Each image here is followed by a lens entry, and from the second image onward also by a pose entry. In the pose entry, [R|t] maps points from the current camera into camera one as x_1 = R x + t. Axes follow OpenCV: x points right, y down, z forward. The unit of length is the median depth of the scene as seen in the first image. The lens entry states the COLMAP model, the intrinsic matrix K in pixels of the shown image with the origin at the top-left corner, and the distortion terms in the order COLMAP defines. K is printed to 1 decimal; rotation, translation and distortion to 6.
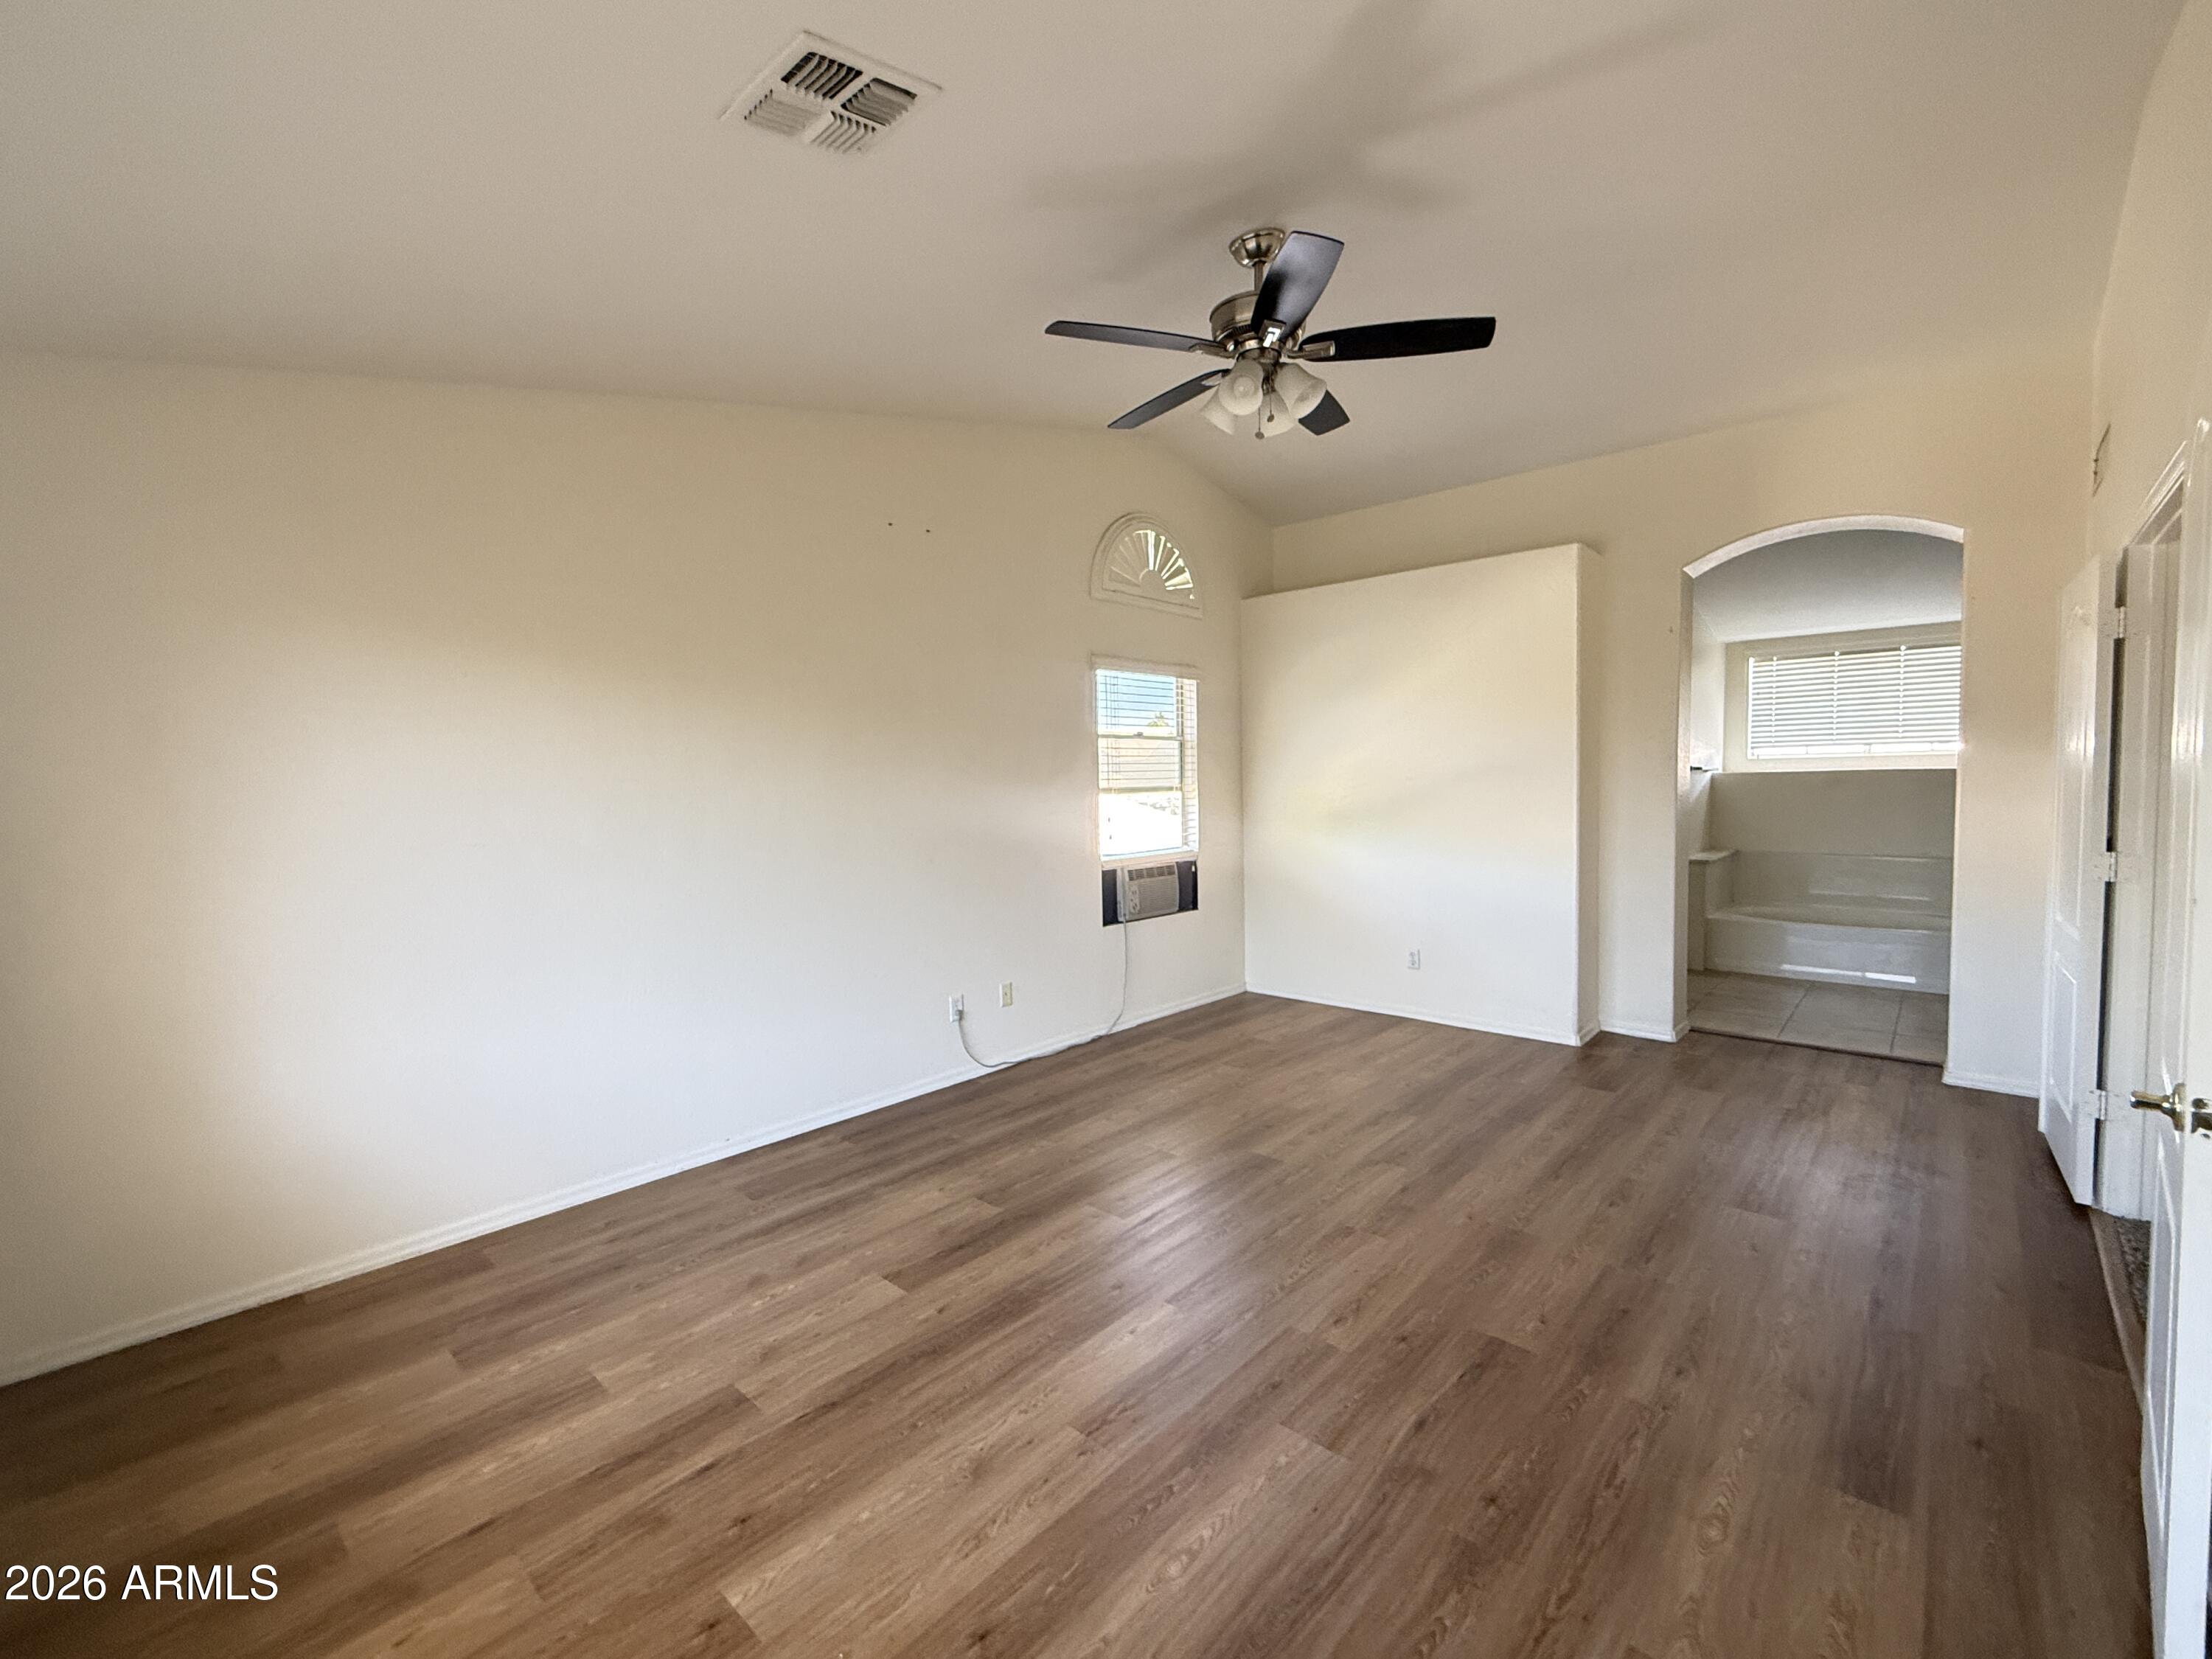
lens RADIAL K [[938.1, 0, 1100.6], [0, 938.1, 833.7], [0, 0, 1]] dist [0.001691, -0.000897]
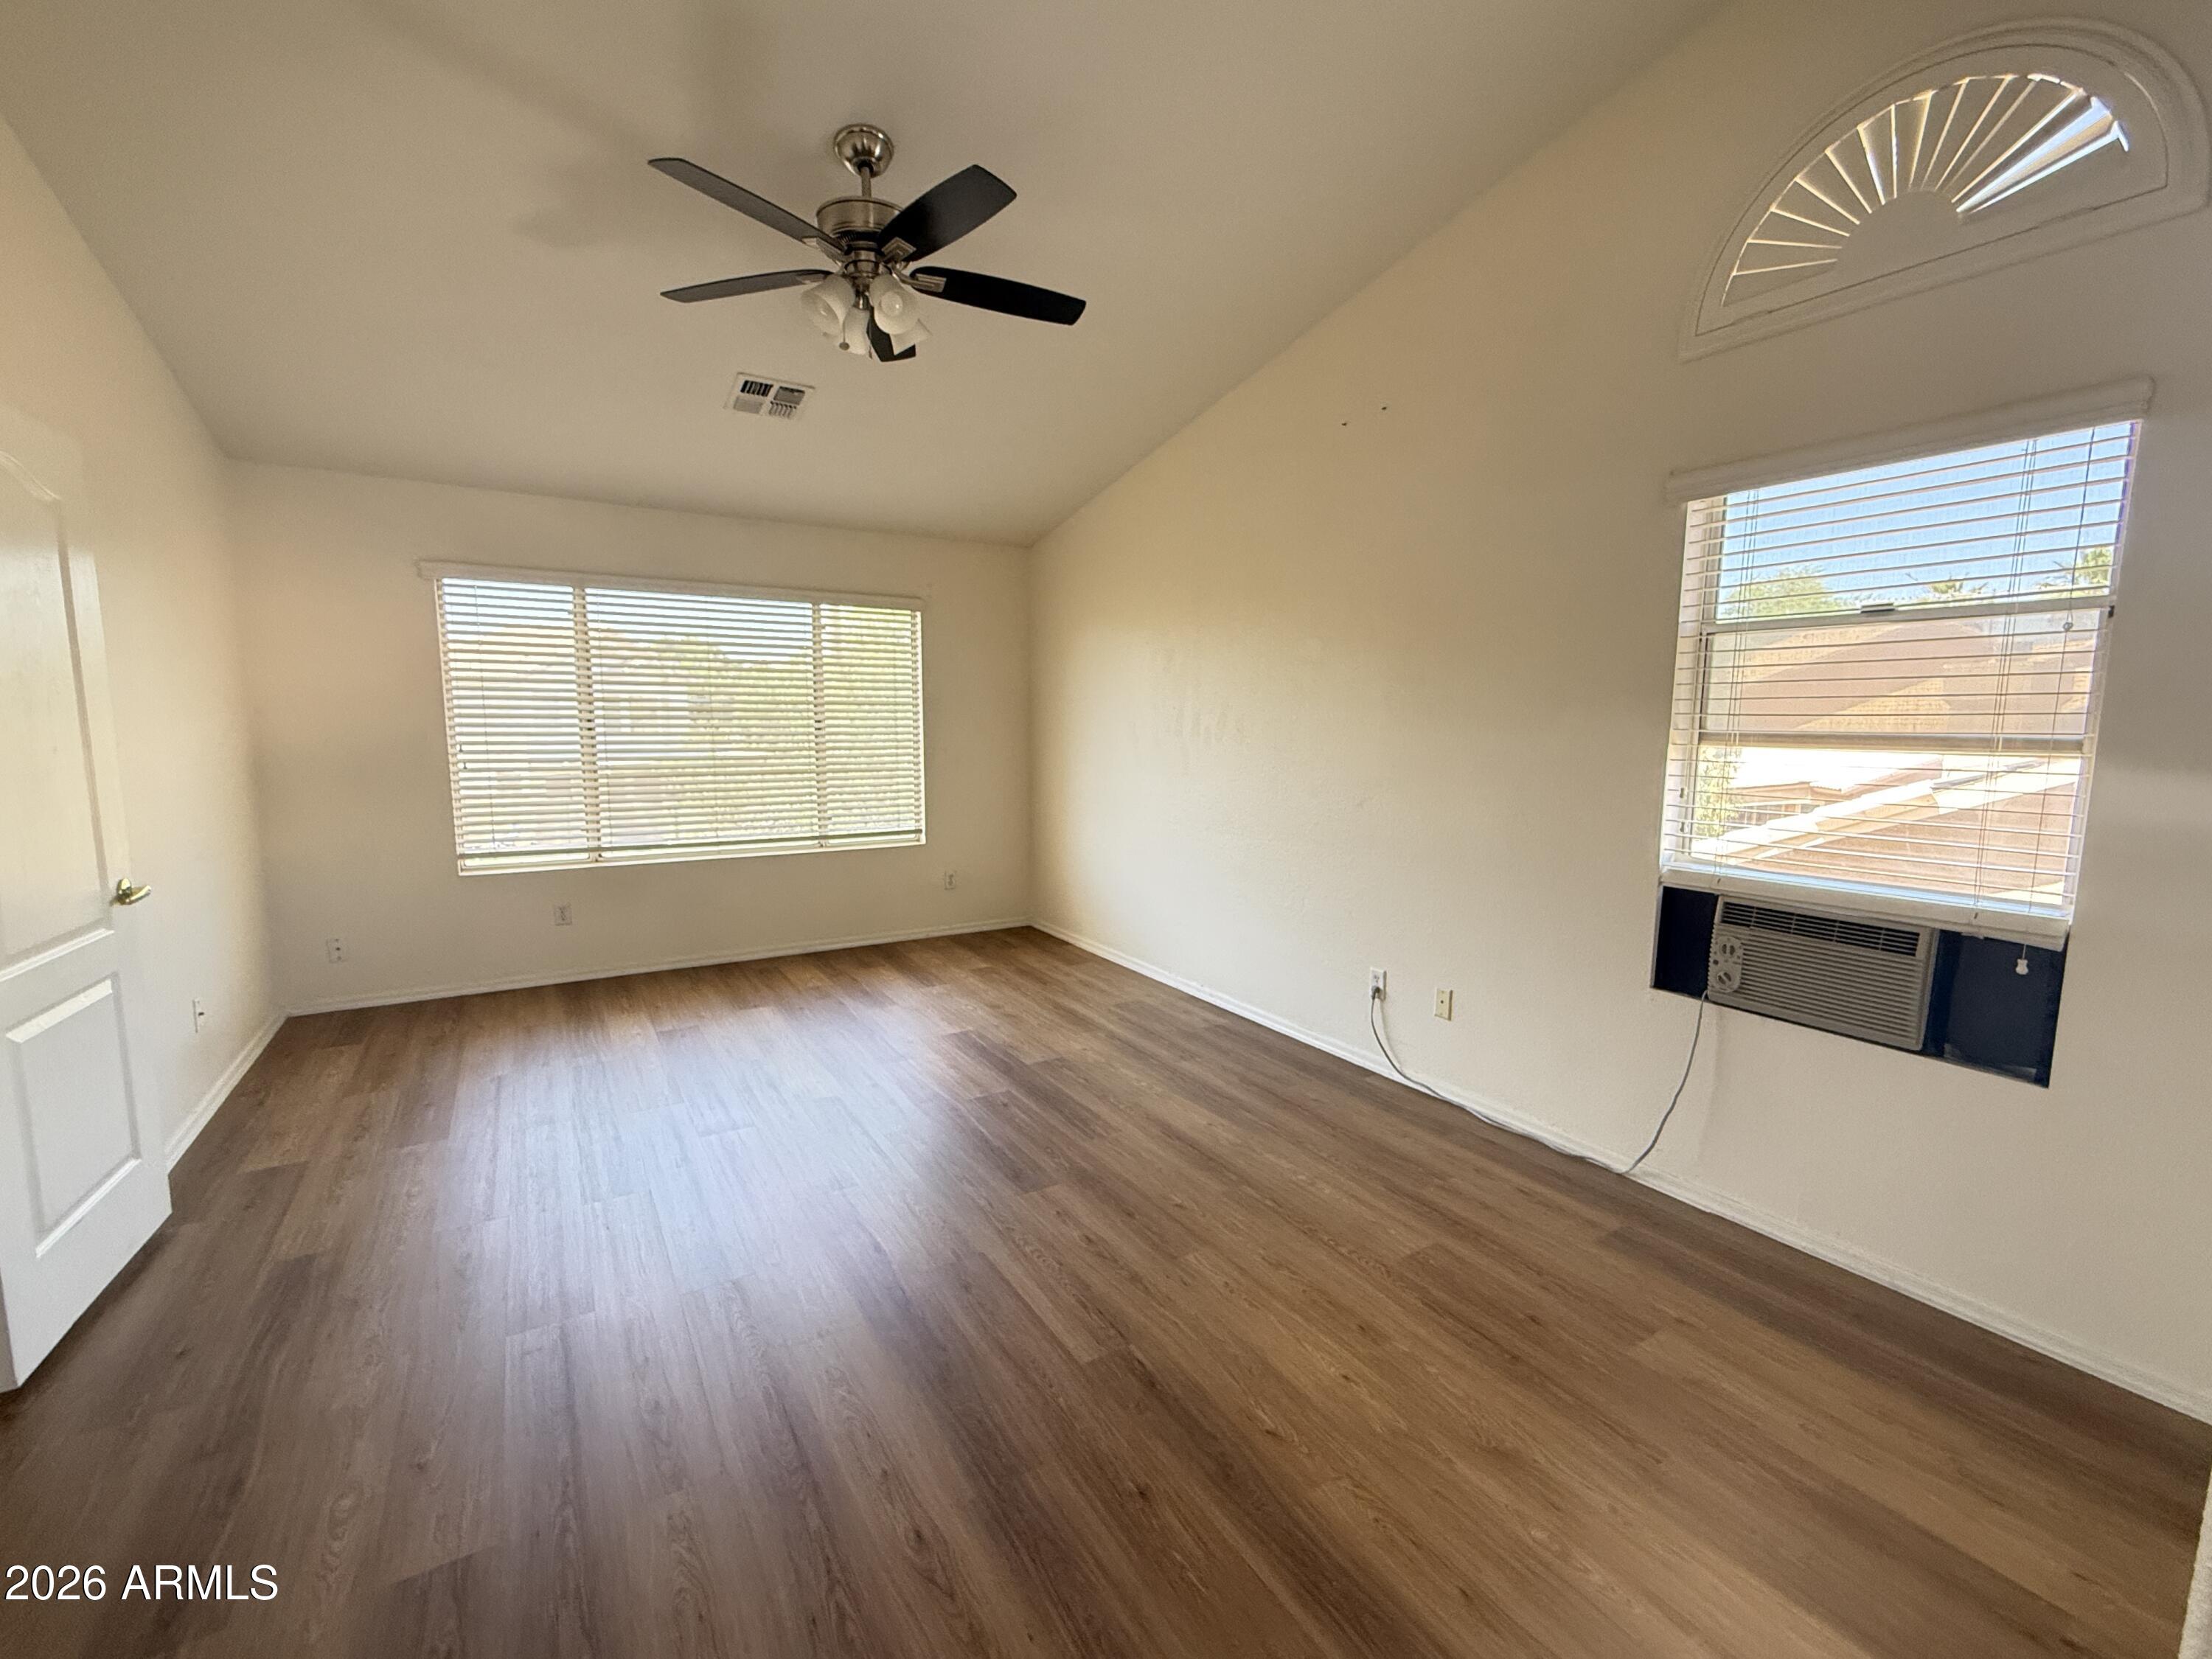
lens RADIAL K [[938.1, 0, 1101.2], [0, 938.1, 824.8], [0, 0, 1]] dist [0.001691, -0.000897]
pose [[-0.273733, 0.125395, -0.953597, 0.725155], [-0.060823, 0.987224, 0.147276, -0.064769], [0.959881, 0.098314, -0.262609, 1.013311]]
